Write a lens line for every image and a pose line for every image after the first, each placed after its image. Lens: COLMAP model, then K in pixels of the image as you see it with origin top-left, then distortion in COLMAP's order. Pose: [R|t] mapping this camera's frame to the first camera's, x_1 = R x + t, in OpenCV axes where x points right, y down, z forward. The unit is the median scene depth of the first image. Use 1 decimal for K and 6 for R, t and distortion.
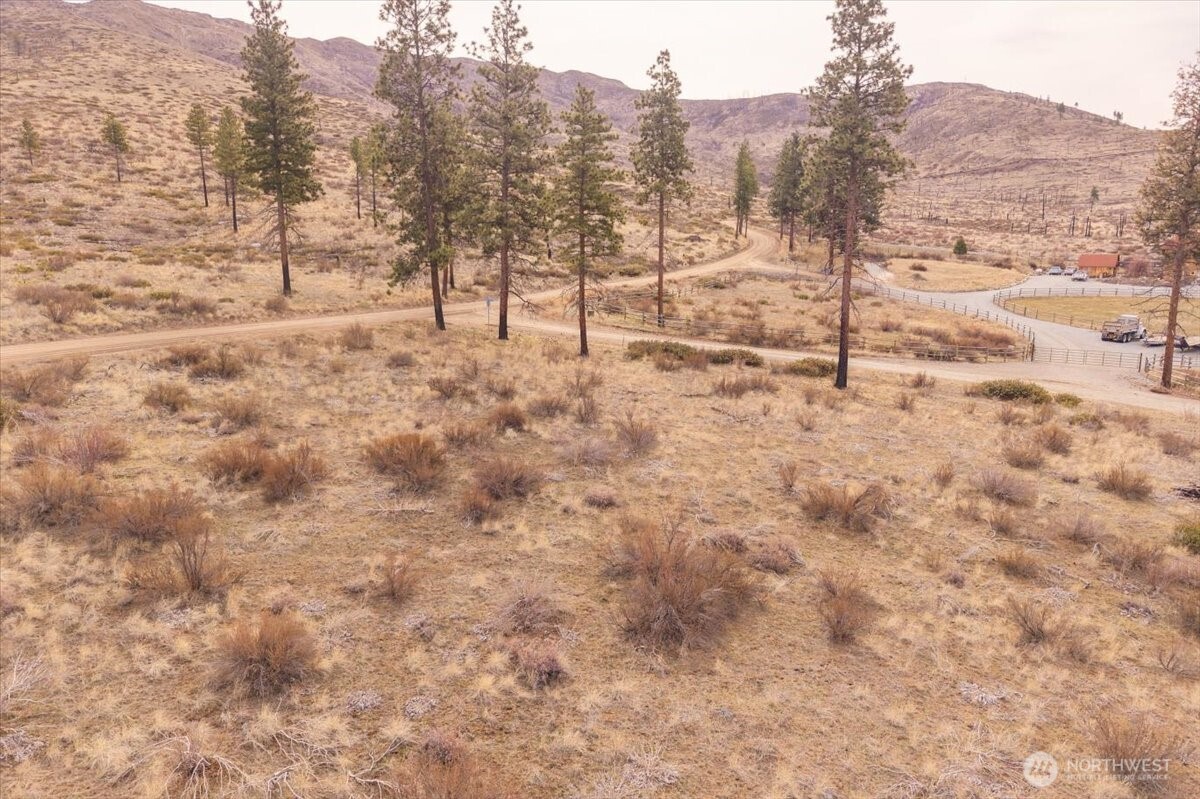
lens RADIAL K [[807.1, 0, 596.9], [0, 807.1, 397.9], [0, 0, 1]] dist [0.010952, -0.003504]
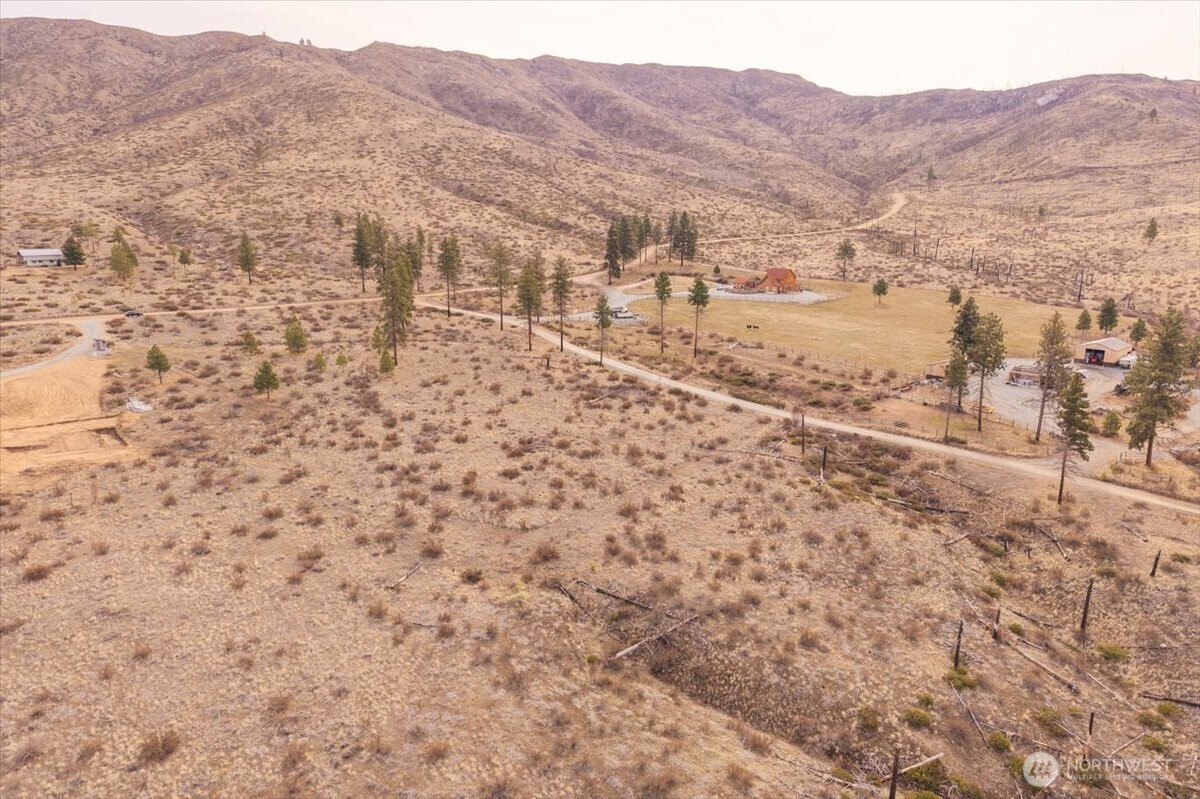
lens RADIAL K [[807.1, 0, 594.2], [0, 807.1, 398.2], [0, 0, 1]] dist [0.010952, -0.003504]
pose [[0.962369, 0.060449, -0.264938, 0.209425], [-0.052433, 0.997930, 0.037233, 0.021104], [0.266641, -0.021940, 0.963546, -0.293898]]
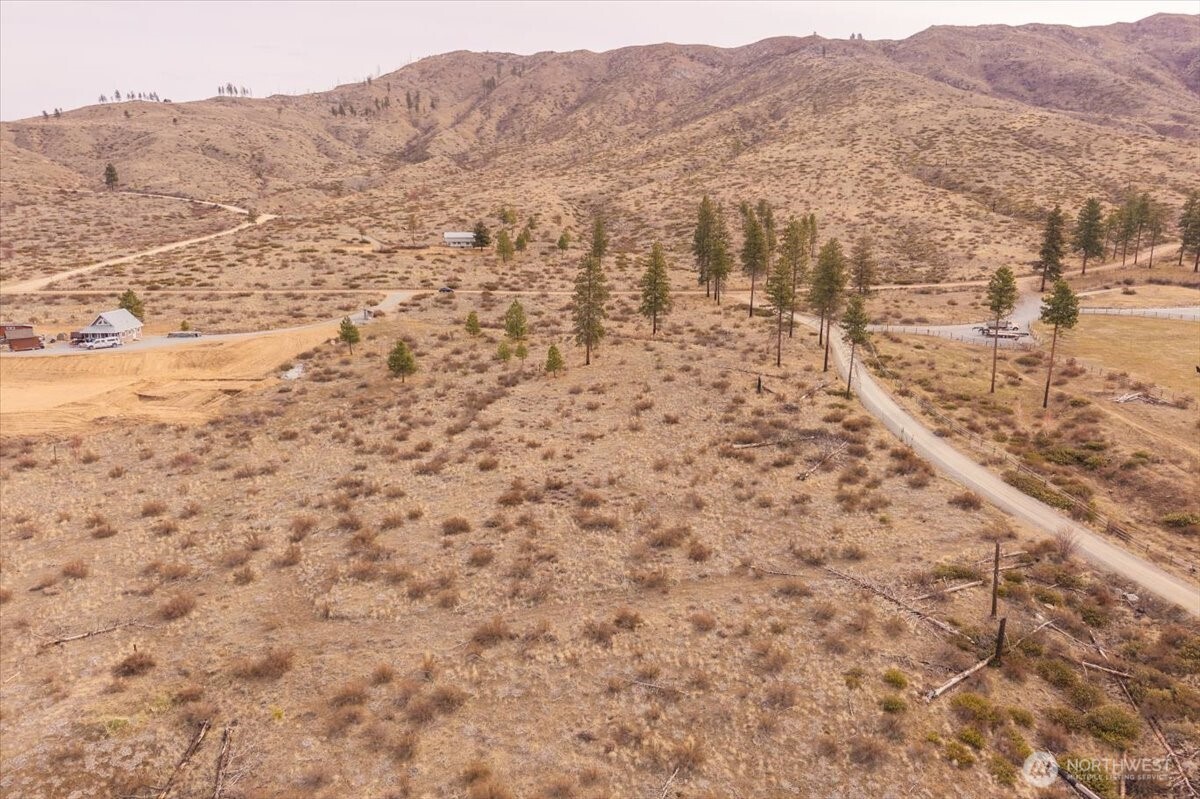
lens RADIAL K [[807.1, 0, 601.2], [0, 807.1, 395.8], [0, 0, 1]] dist [0.010952, -0.003504]
pose [[0.596578, 0.175156, -0.783208, 0.260737], [-0.155458, 0.982631, 0.101341, 0.007023], [0.787355, 0.061298, 0.613445, -0.171183]]
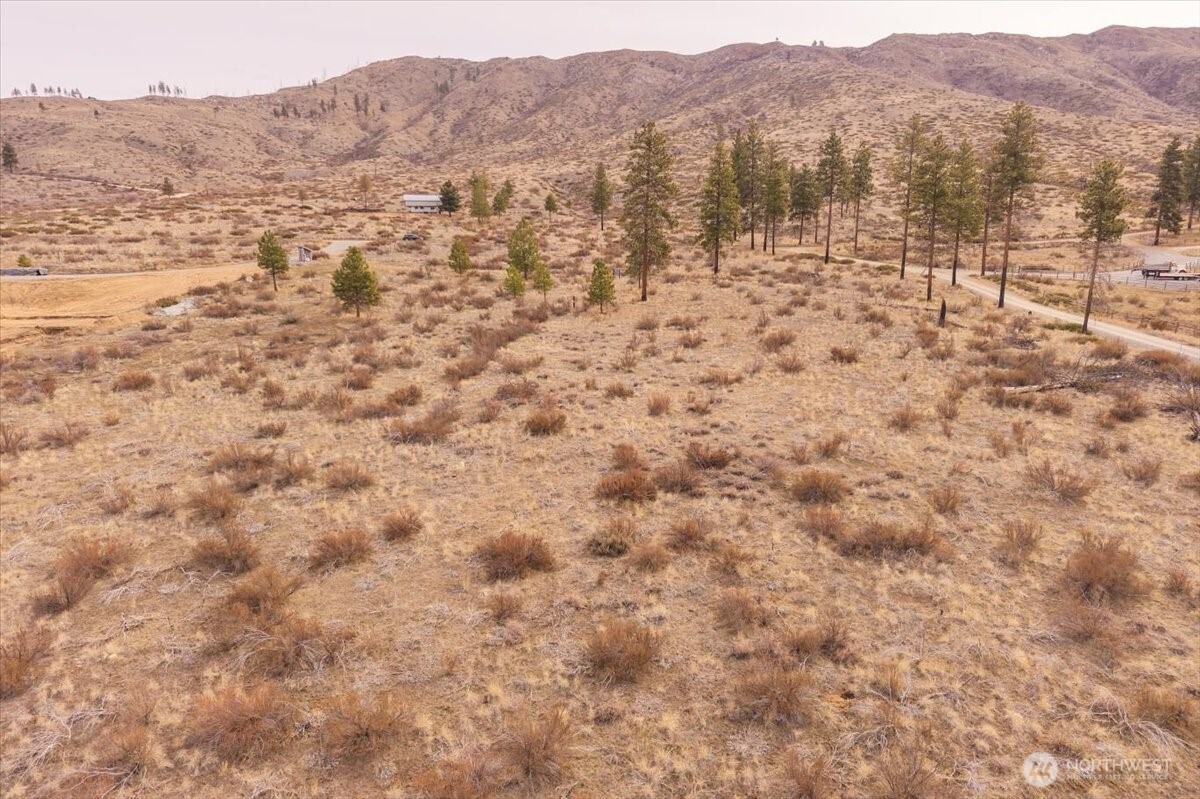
lens RADIAL K [[807.1, 0, 599.7], [0, 807.1, 395.3], [0, 0, 1]] dist [0.010952, -0.003504]
pose [[0.642631, 0.145797, -0.752176, 0.178098], [-0.147773, 0.986880, 0.065039, 0.033921], [0.751791, 0.069355, 0.655744, -0.133152]]
